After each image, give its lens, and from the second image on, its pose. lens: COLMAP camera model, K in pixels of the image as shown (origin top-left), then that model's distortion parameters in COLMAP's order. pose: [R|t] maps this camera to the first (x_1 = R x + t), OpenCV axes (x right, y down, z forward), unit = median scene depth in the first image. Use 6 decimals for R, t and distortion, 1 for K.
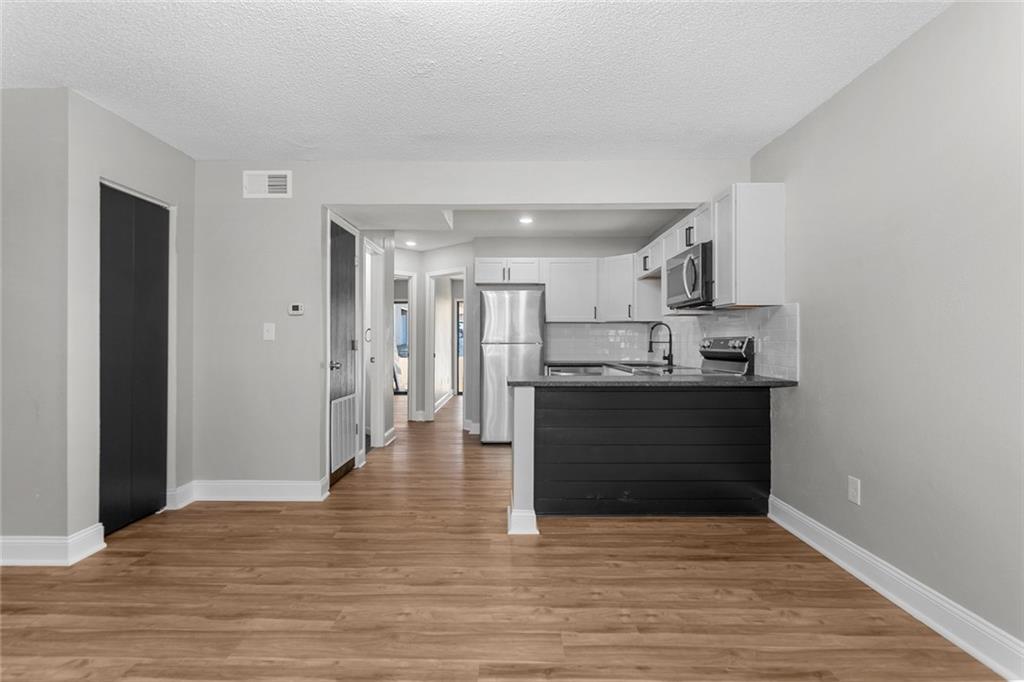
lens RADIAL K [[495.7, 0, 505.1], [0, 495.7, 339.7], [0, 0, 1]] dist [0.001682, 0.000652]
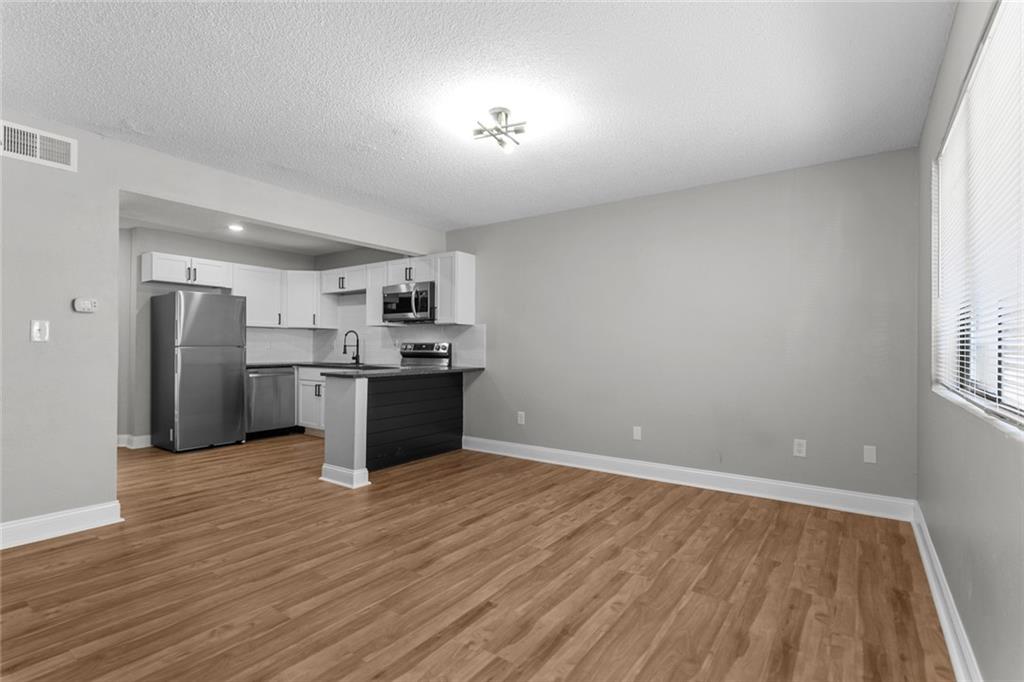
lens RADIAL K [[494.4, 0, 509.7], [0, 494.4, 348.9], [0, 0, 1]] dist [0.000374, 0.000169]
pose [[0.566454, -0.001134, 0.824092, -0.826500], [-0.007453, 0.999951, 0.006498, 0.002347], [-0.824060, -0.009823, 0.566418, -0.097148]]
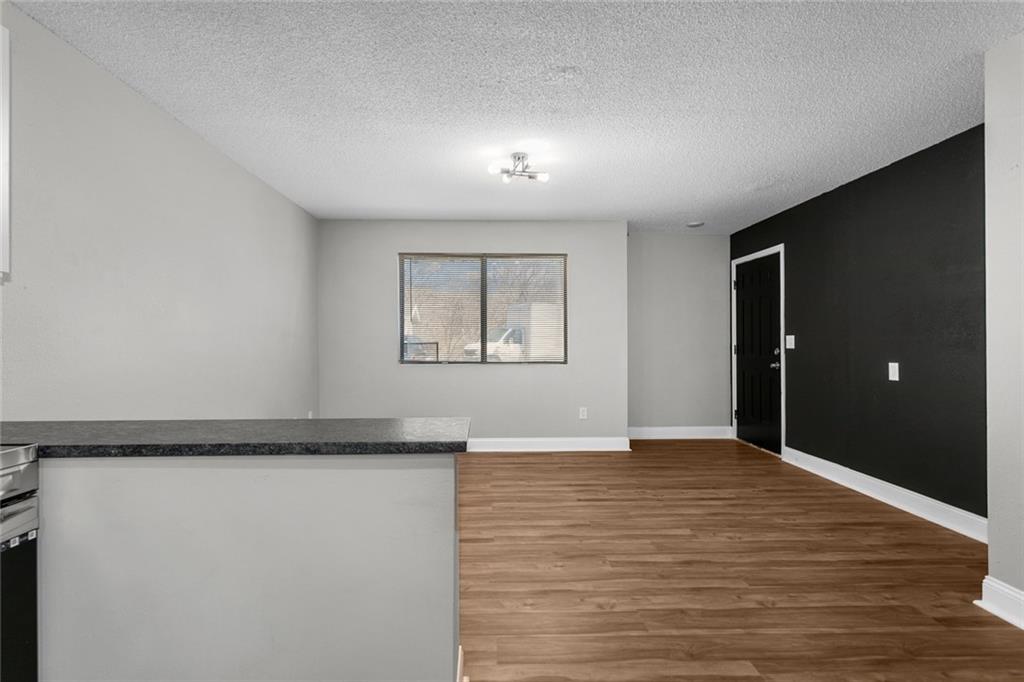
lens RADIAL K [[486.9, 0, 501.3], [0, 486.9, 338.8], [0, 0, 1]] dist [0.000927, 0.000659]
pose [[-0.999383, 0.001425, -0.035107, -0.011924], [0.001710, 0.999966, -0.008098, -0.004886], [0.035095, -0.008153, -0.999351, 1.529307]]
